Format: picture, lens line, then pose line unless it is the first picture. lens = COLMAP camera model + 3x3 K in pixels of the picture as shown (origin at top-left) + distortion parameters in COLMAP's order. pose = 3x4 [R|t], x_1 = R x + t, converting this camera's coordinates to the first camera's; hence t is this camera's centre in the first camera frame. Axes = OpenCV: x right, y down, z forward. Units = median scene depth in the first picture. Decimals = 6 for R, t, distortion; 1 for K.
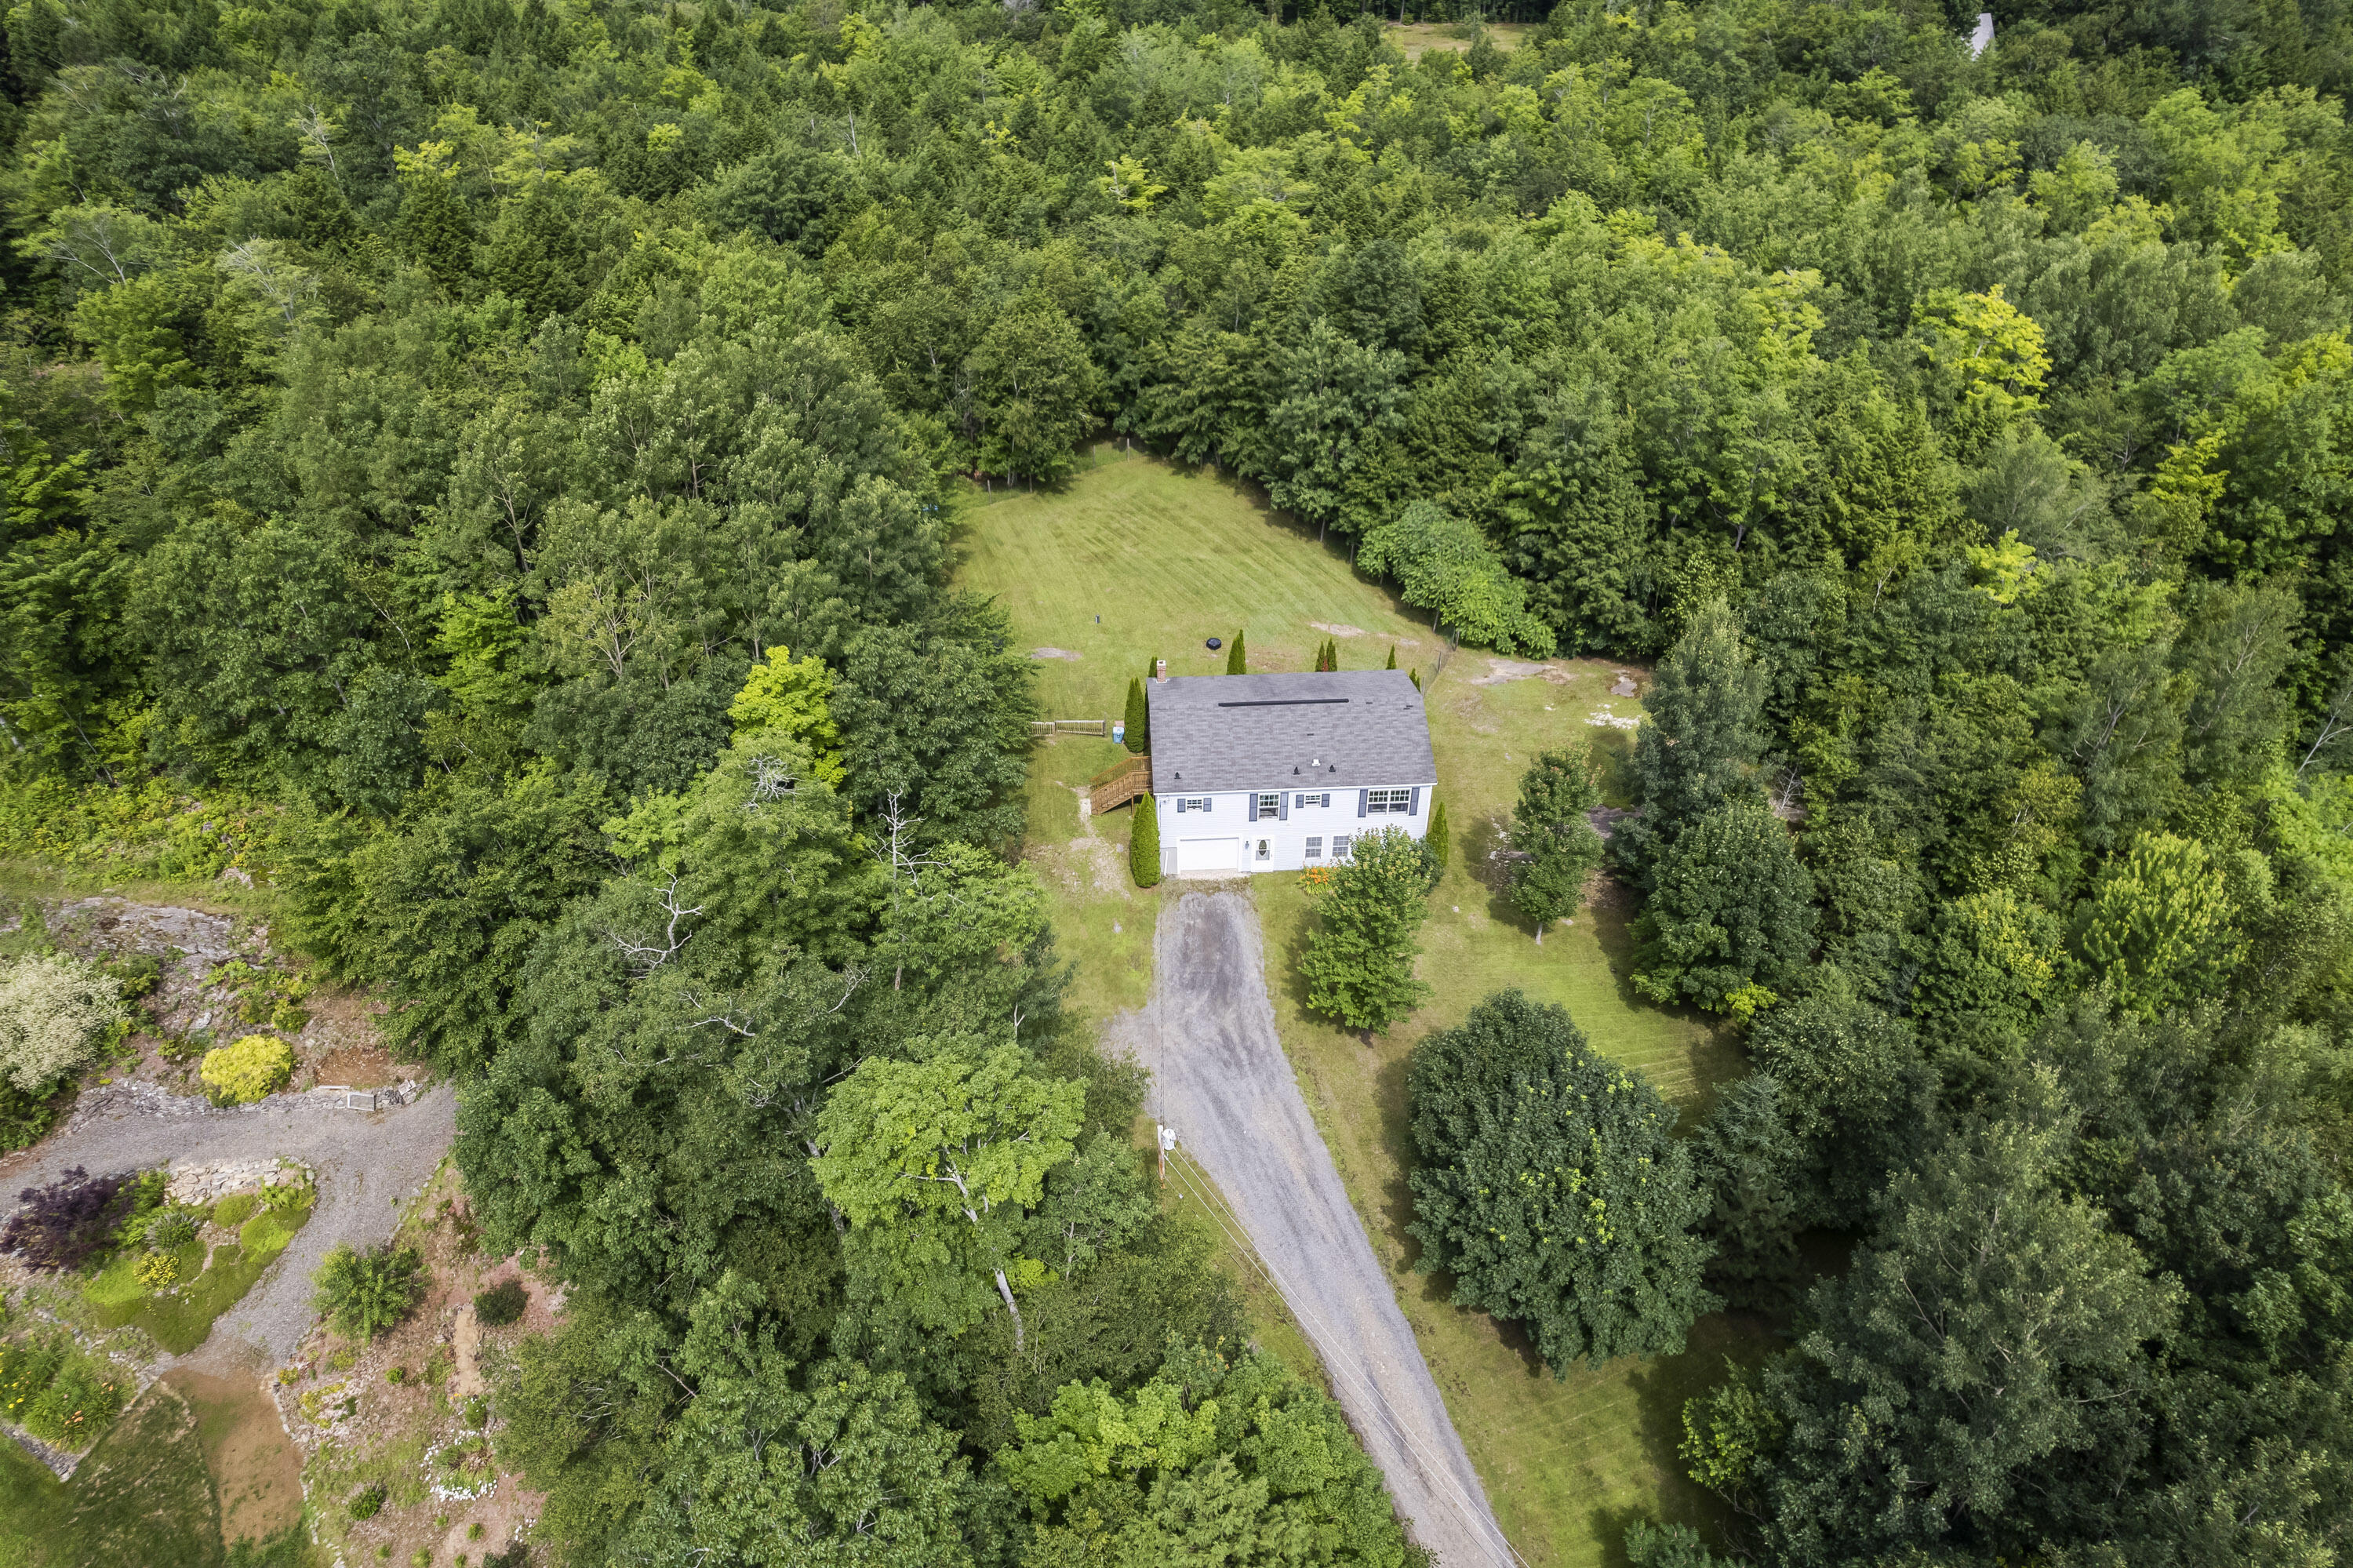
lens RADIAL K [[1522.1, 0, 1204.4], [0, 1522.1, 785.1], [0, 0, 1]] dist [-0.066686, 0.058523]
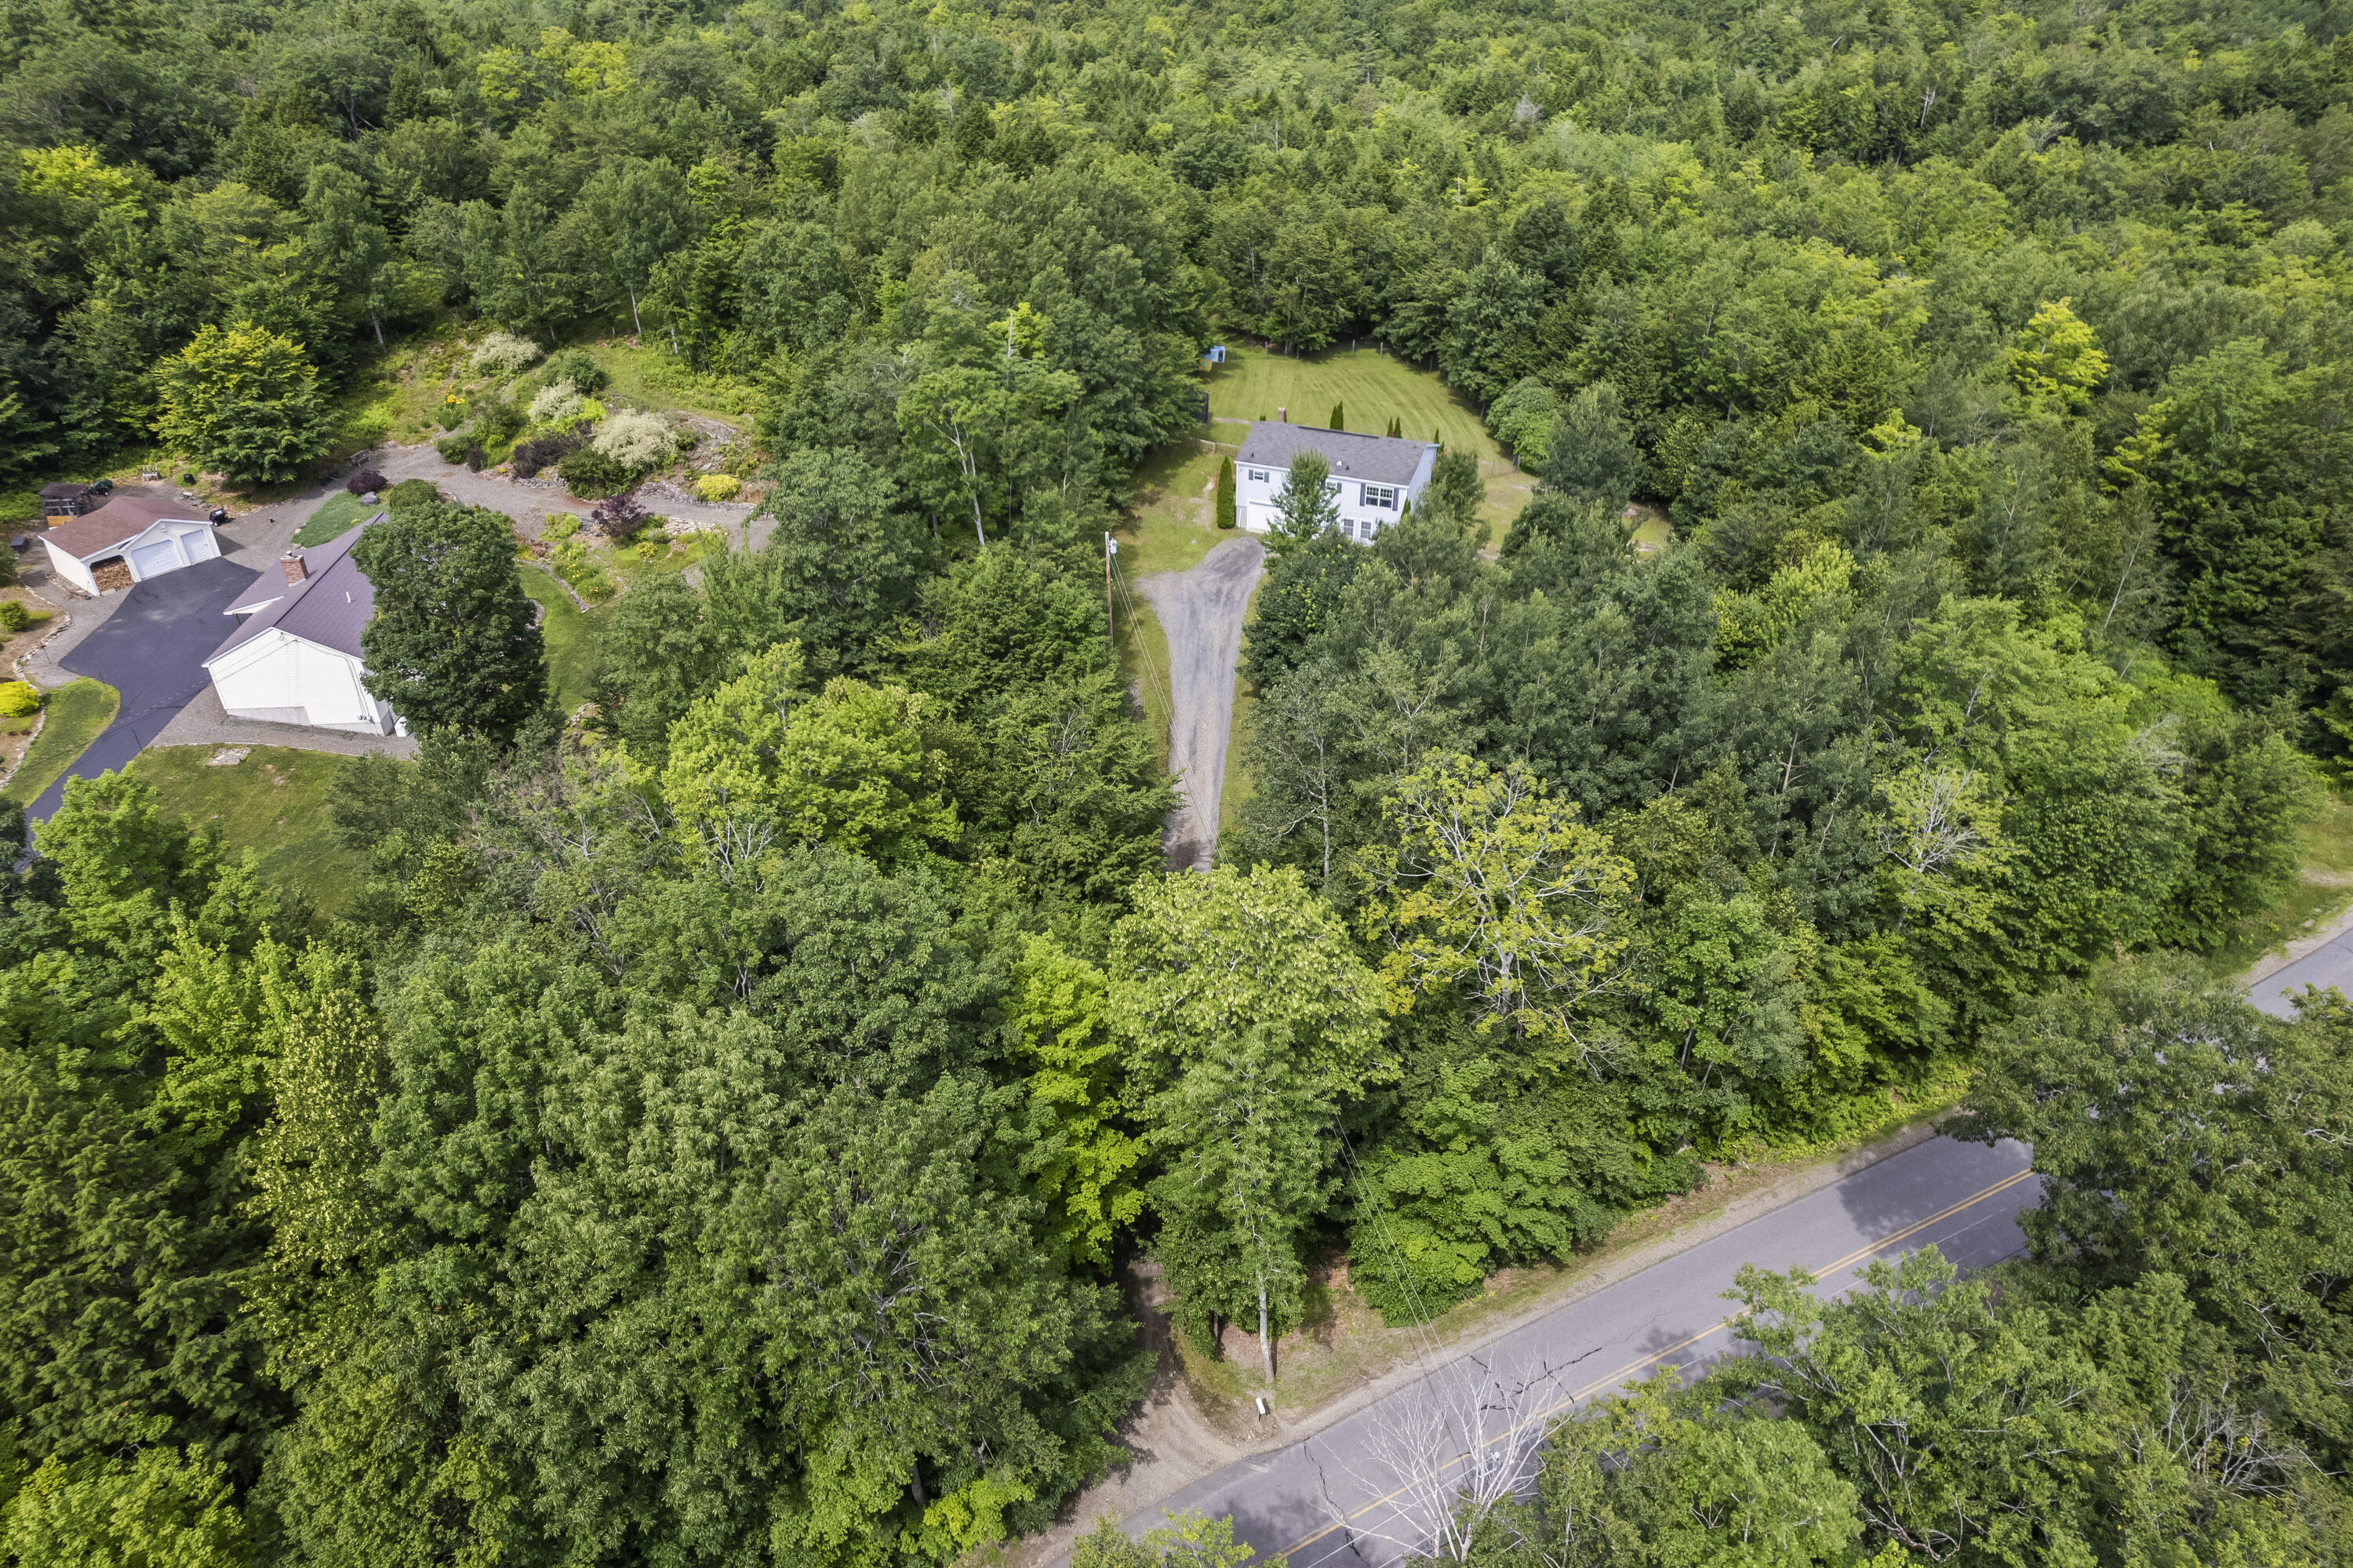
lens RADIAL K [[1522.1, 0, 1204.4], [0, 1522.1, 785.1], [0, 0, 1]] dist [-0.066686, 0.058523]
pose [[0.909456, 0.227661, -0.347938, 0.555537], [-0.262182, 0.963455, -0.054901, 0.417373], [0.322724, 0.141153, 0.935909, -0.439798]]
